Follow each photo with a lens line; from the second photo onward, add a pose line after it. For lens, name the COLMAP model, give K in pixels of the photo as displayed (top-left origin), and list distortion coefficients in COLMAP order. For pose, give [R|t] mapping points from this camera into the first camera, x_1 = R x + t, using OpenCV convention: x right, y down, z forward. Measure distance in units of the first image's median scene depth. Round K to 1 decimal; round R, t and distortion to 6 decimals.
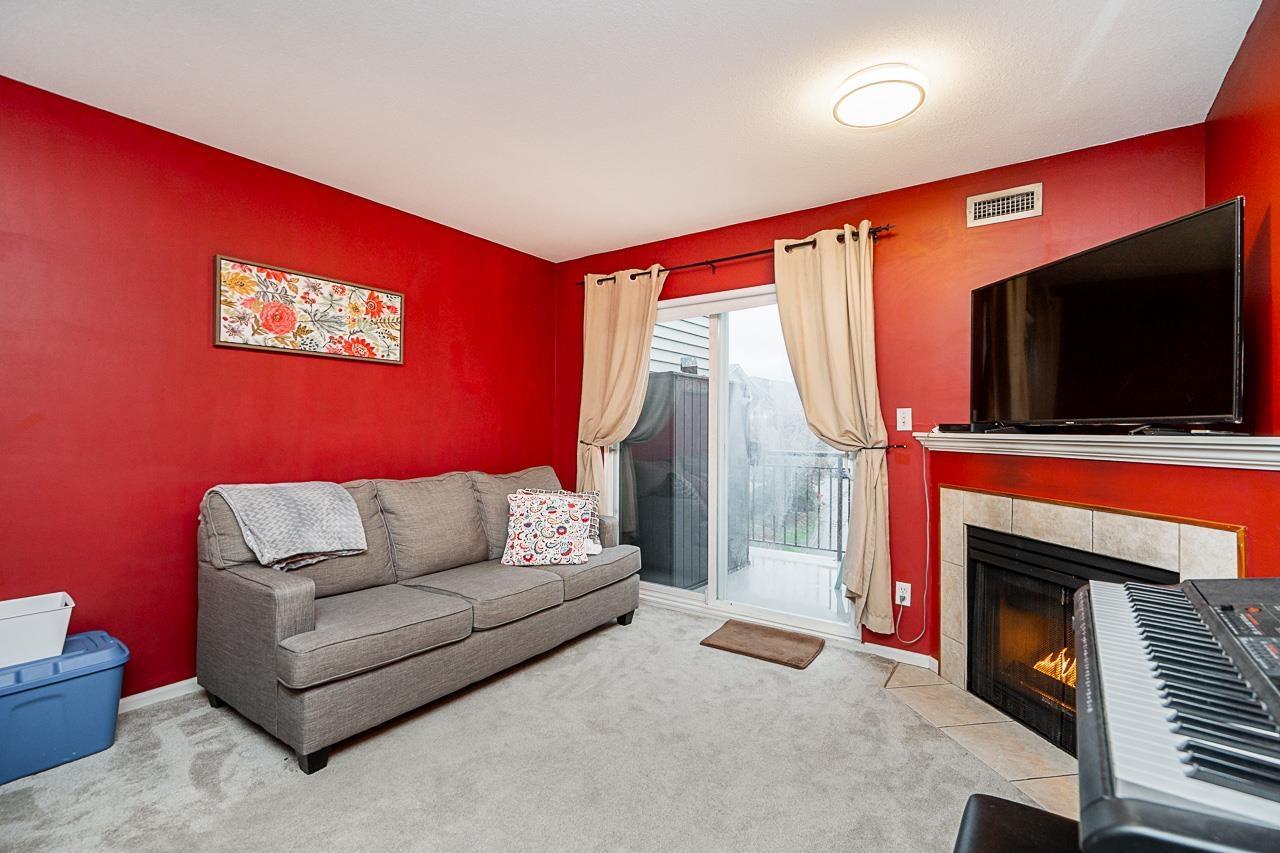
lens RADIAL K [[583.0, 0, 637.5], [0, 583.0, 428.1], [0, 0, 1]] dist [-0.003487, 0.000652]
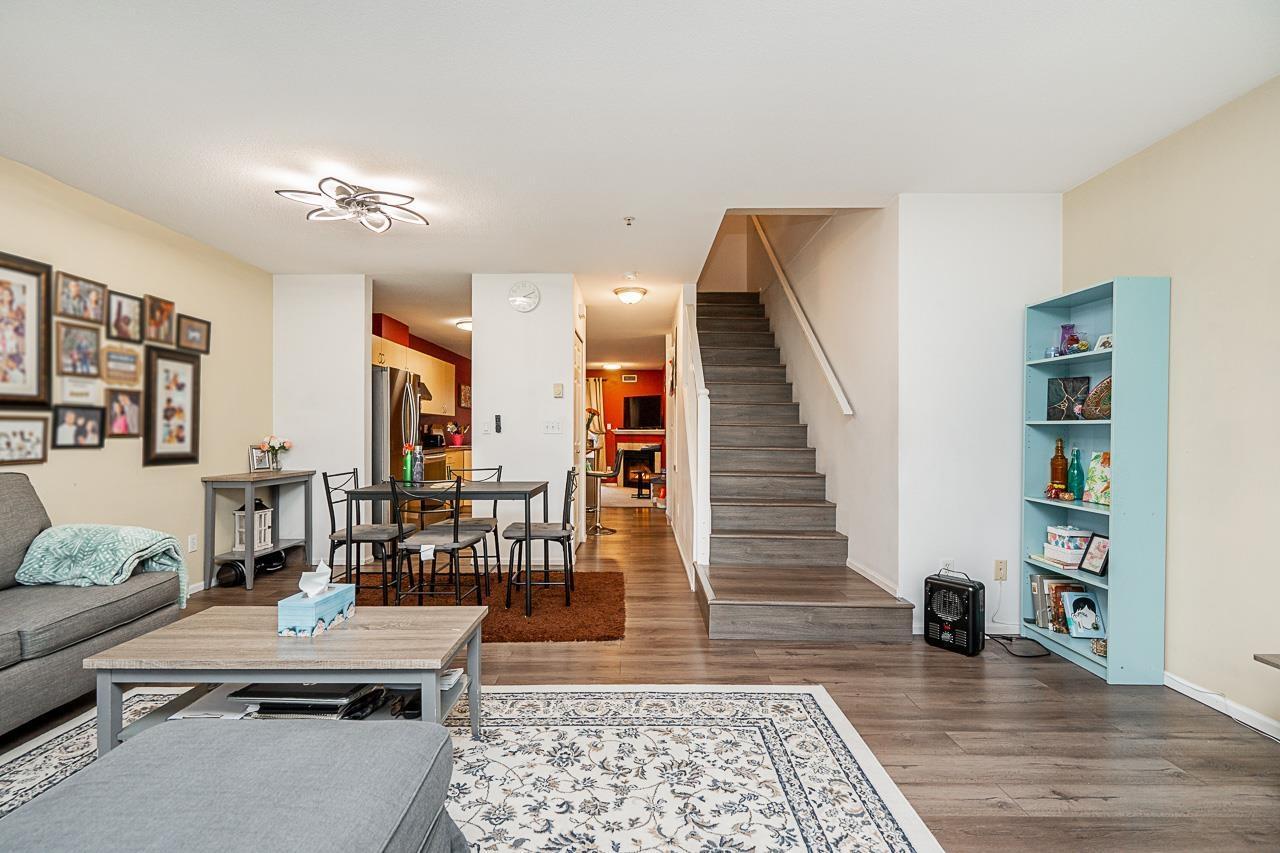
lens RADIAL K [[583.0, 0, 637.5], [0, 583.0, 428.1], [0, 0, 1]] dist [-0.003487, 0.000652]
pose [[0.810205, 0.000748, 0.586146, -1.803949], [0.000277, 0.999999, -0.001659, 0.003038], [-0.586146, 0.001507, 0.810204, -2.466655]]
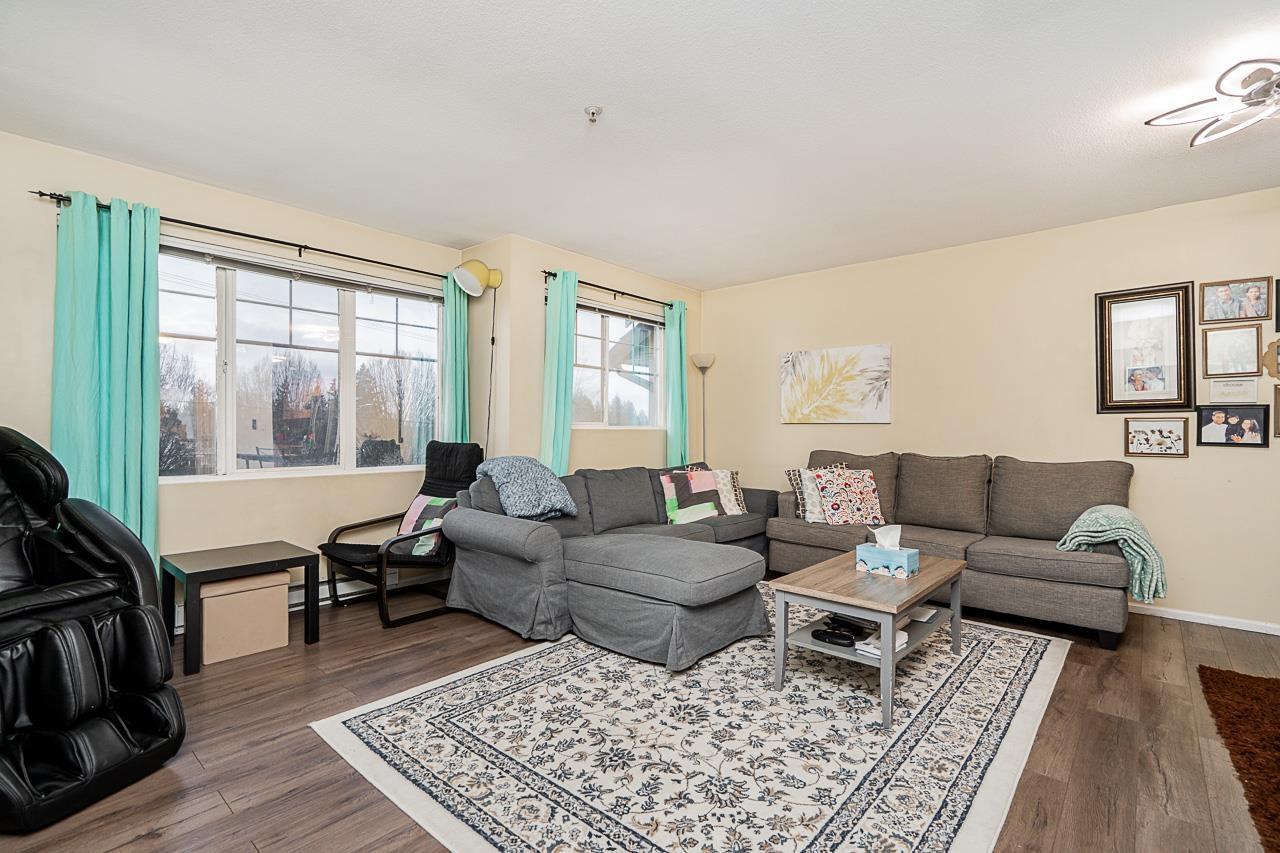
lens RADIAL K [[584.7, 0, 634.4], [0, 584.7, 427.0], [0, 0, 1]] dist [-0.004854, 0.000134]
pose [[-0.103602, -0.007294, -0.994592, -0.779537], [-0.002849, 0.999971, -0.007037, 0.012550], [0.994615, 0.002105, -0.103620, -2.002834]]
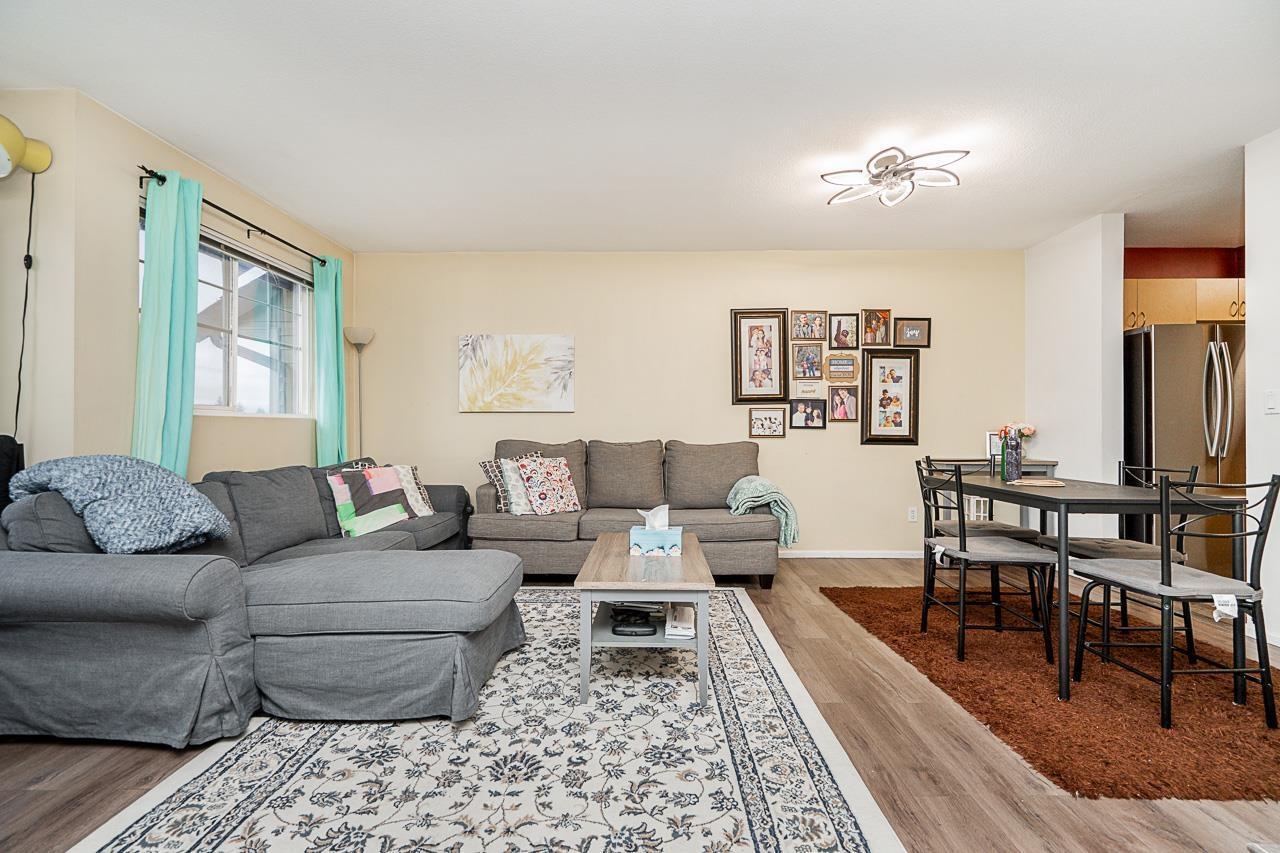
lens RADIAL K [[576.2, 0, 636.4], [0, 576.2, 425.4], [0, 0, 1]] dist [-0.004546, 0.000483]
pose [[0.567074, -0.007048, -0.823636, -0.992241], [0.004514, 0.999975, -0.005449, 0.035513], [0.823654, -0.000628, 0.567092, -2.240820]]
